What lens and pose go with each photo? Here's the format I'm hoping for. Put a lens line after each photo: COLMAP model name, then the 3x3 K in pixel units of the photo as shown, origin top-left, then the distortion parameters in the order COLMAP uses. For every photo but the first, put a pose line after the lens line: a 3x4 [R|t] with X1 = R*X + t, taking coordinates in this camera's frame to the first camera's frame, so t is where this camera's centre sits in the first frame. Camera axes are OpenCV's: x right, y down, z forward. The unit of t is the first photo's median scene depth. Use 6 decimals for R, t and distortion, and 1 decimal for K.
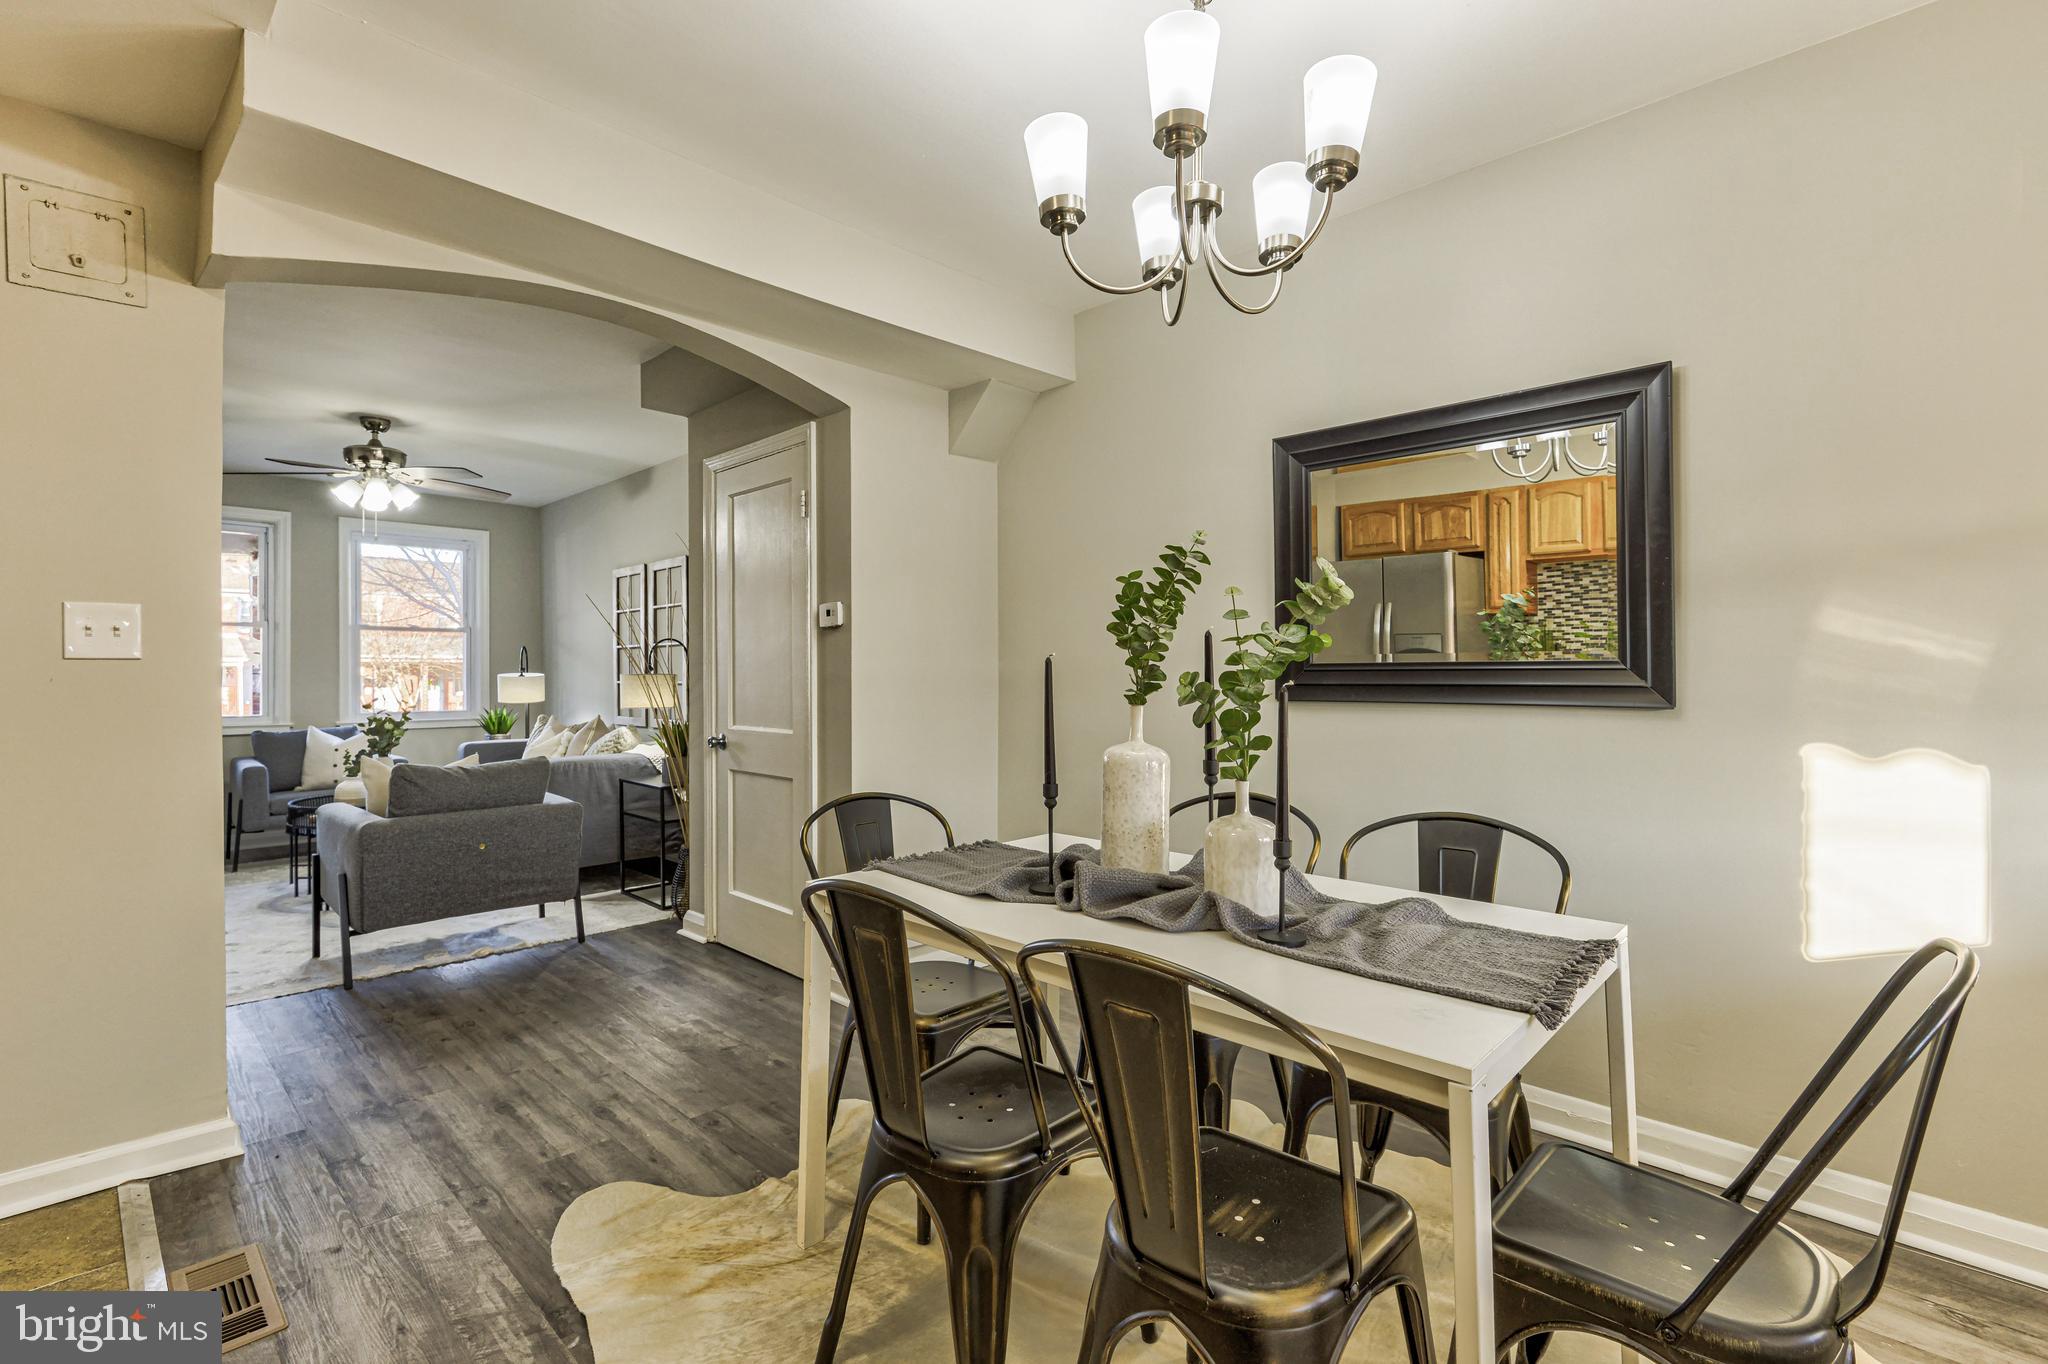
lens RADIAL K [[924.9, 0, 1005.9], [0, 924.9, 676.9], [0, 0, 1]] dist [0.005502, -0.009099]
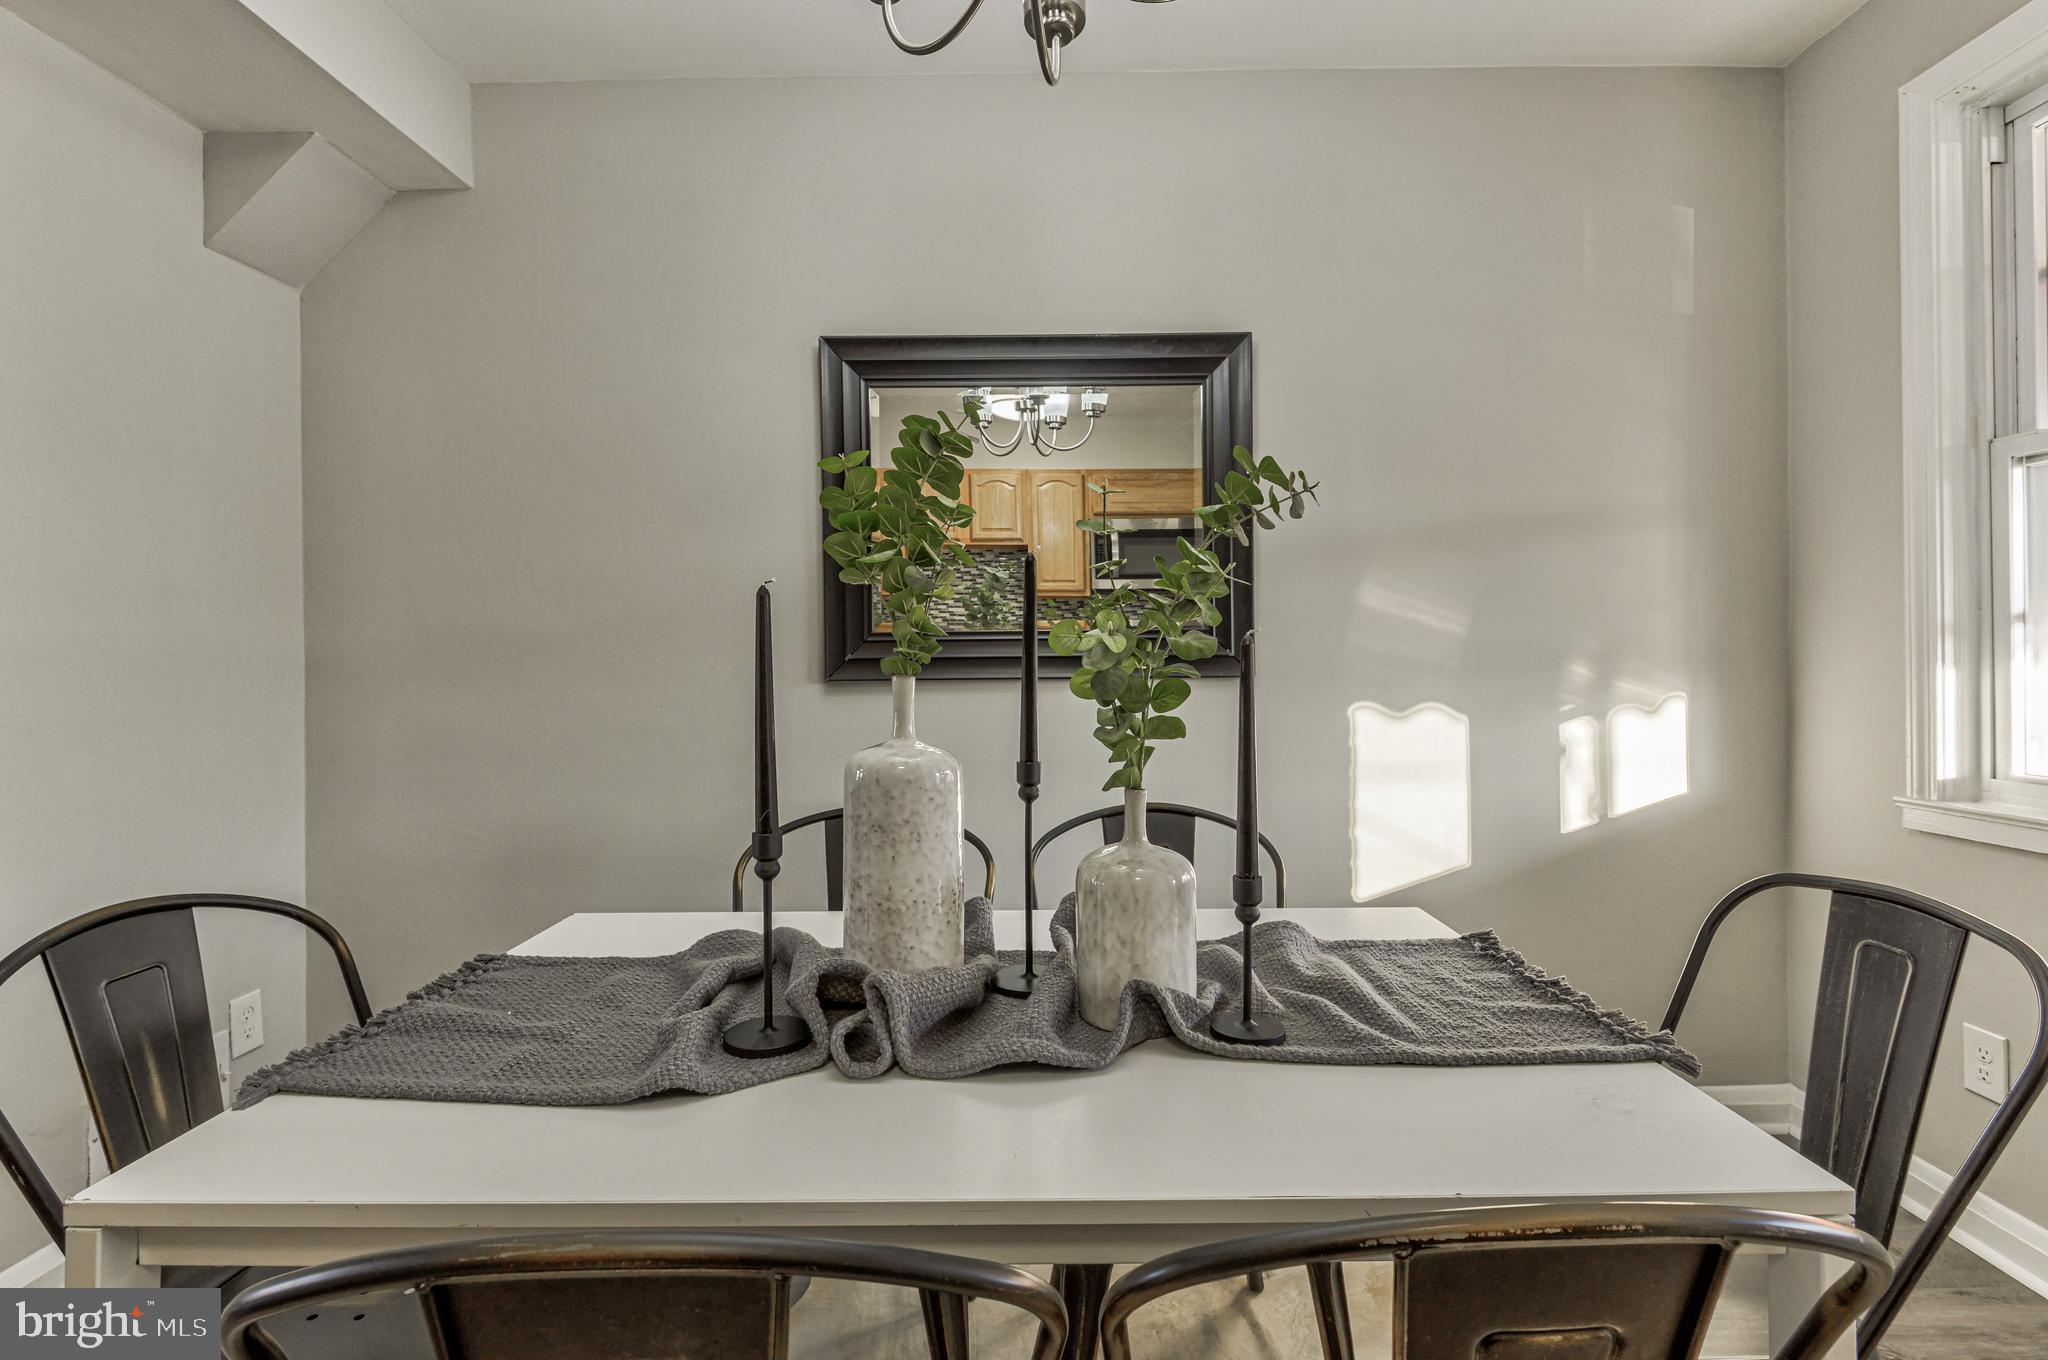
lens RADIAL K [[924.9, 0, 1005.9], [0, 924.9, 674.9], [0, 0, 1]] dist [0.005502, -0.009099]
pose [[0.710974, -0.012274, 0.703111, -0.202545], [0.008994, 0.999925, 0.008361, 0.023271], [-0.703160, 0.000379, 0.711031, 0.505700]]
